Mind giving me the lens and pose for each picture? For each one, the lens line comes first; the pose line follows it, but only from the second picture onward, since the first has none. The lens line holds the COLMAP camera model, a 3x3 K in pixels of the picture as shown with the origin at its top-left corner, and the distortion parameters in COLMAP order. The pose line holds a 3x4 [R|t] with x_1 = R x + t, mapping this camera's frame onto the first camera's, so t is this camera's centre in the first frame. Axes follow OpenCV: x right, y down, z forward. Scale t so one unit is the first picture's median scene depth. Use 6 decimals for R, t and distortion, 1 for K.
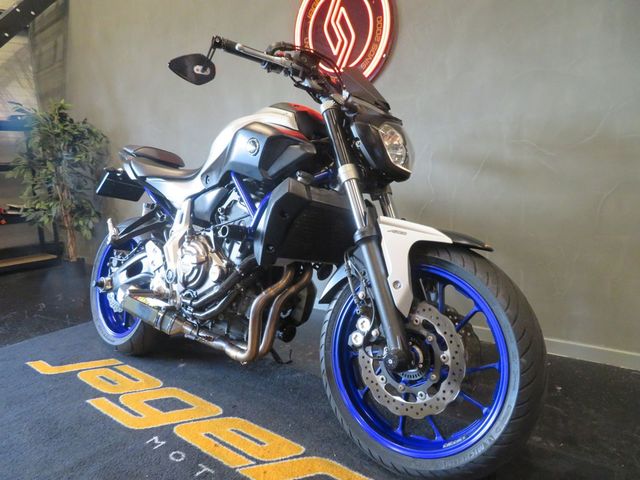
lens RADIAL K [[458.4, 0, 317.0], [0, 458.4, 239.8], [0, 0, 1]] dist [-0.009603, 0.004059]
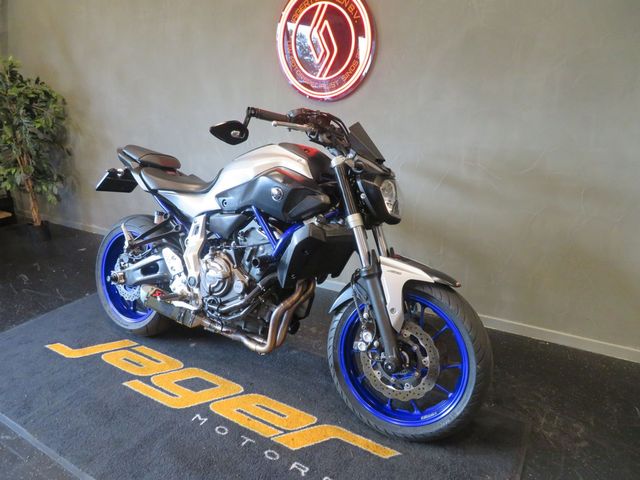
lens RADIAL K [[458.4, 0, 317.0], [0, 458.4, 239.8], [0, 0, 1]] dist [-0.009603, 0.004059]
pose [[0.988636, -0.009447, 0.150029, -0.210338], [-0.015928, 0.985823, 0.167032, -0.276519], [-0.149480, -0.167524, 0.974470, -0.224985]]
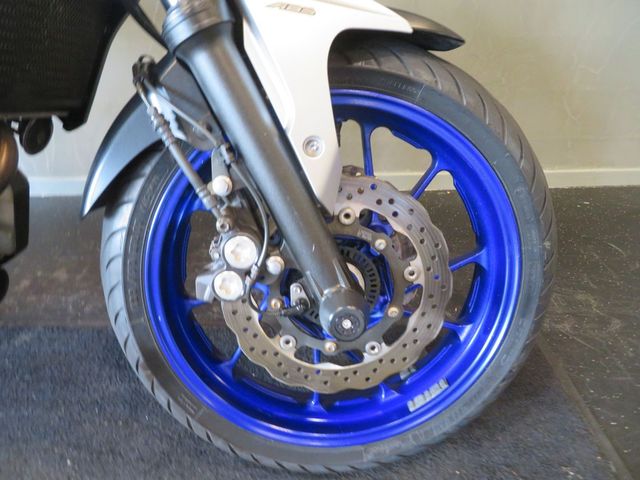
lens RADIAL K [[458.4, 0, 317.0], [0, 458.4, 239.8], [0, 0, 1]] dist [-0.009603, 0.004059]
pose [[0.761676, -0.287958, 0.580456, -0.072812], [0.063597, 0.924722, 0.375292, 0.016907], [-0.644829, -0.248936, 0.722652, 0.547532]]
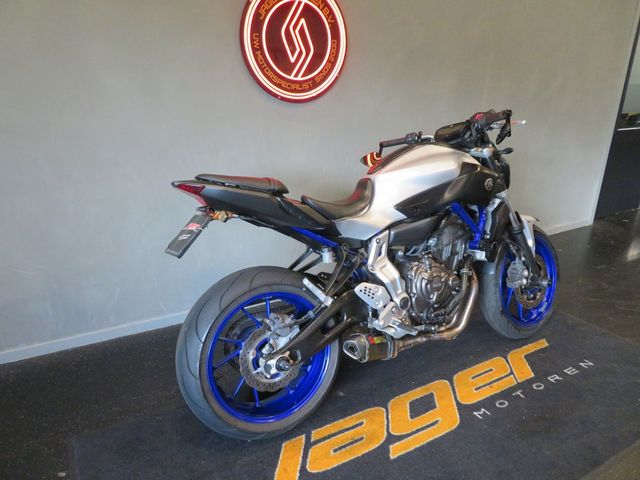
lens RADIAL K [[458.4, 0, 317.0], [0, 458.4, 239.8], [0, 0, 1]] dist [-0.009603, 0.004059]
pose [[0.338980, -0.252694, 0.906222, -1.581216], [0.105174, 0.967393, 0.230410, -0.403337], [-0.934896, 0.017206, 0.354503, 0.953629]]
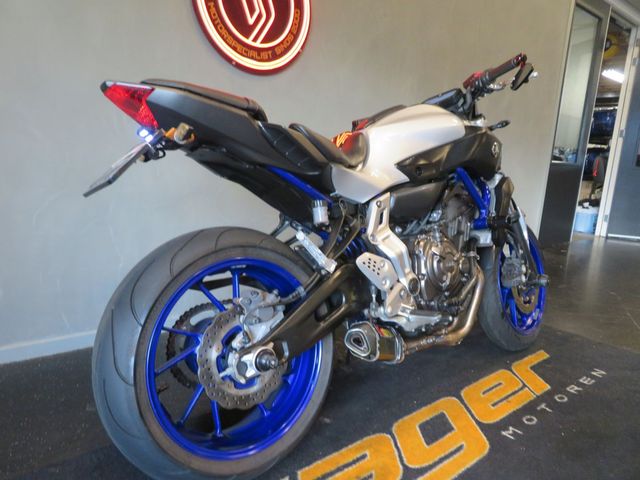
lens RADIAL K [[458.4, 0, 317.0], [0, 458.4, 239.8], [0, 0, 1]] dist [-0.009603, 0.004059]
pose [[0.163659, -0.116176, 0.979652, -1.362977], [0.074768, 0.991646, 0.105108, -0.126300], [-0.983680, 0.056045, 0.170978, 1.213152]]
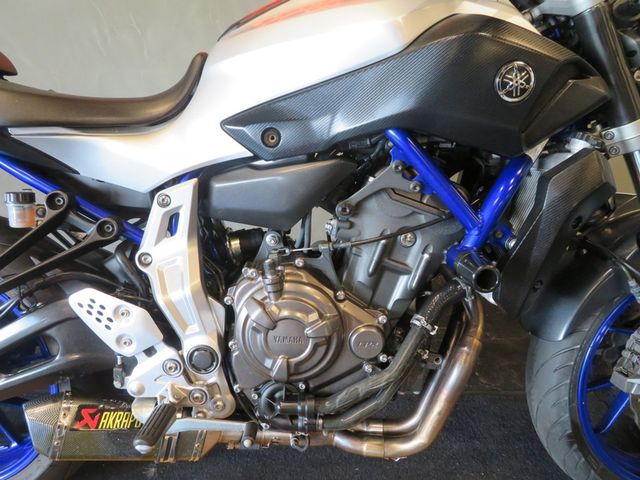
lens RADIAL K [[458.4, 0, 317.0], [0, 458.4, 239.8], [0, 0, 1]] dist [-0.009603, 0.004059]
pose [[0.768091, -0.230914, 0.597257, -0.563170], [0.058663, 0.954169, 0.293462, -0.190308], [-0.637648, -0.190368, 0.746435, 0.726291]]
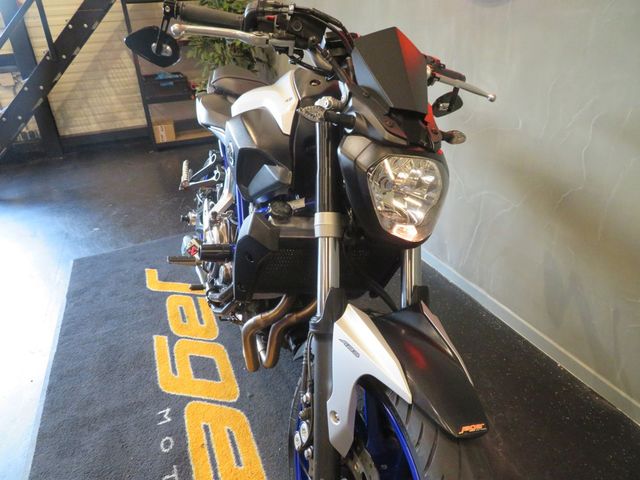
lens RADIAL K [[458.4, 0, 317.0], [0, 458.4, 239.8], [0, 0, 1]] dist [-0.009603, 0.004059]
pose [[0.880633, 0.211964, -0.423741, 0.317896], [-0.061887, 0.938146, 0.340665, -0.321052], [0.469740, -0.273777, 0.839280, 0.381122]]
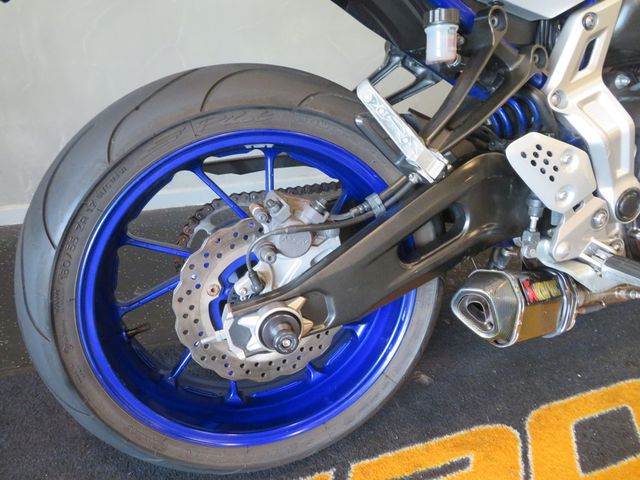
lens RADIAL K [[458.4, 0, 317.0], [0, 458.4, 239.8], [0, 0, 1]] dist [-0.009603, 0.004059]
pose [[0.514356, -0.382209, 0.767694, -0.933680], [0.068833, 0.910702, 0.407289, -0.095287], [-0.854810, -0.156649, 0.494733, 1.219423]]
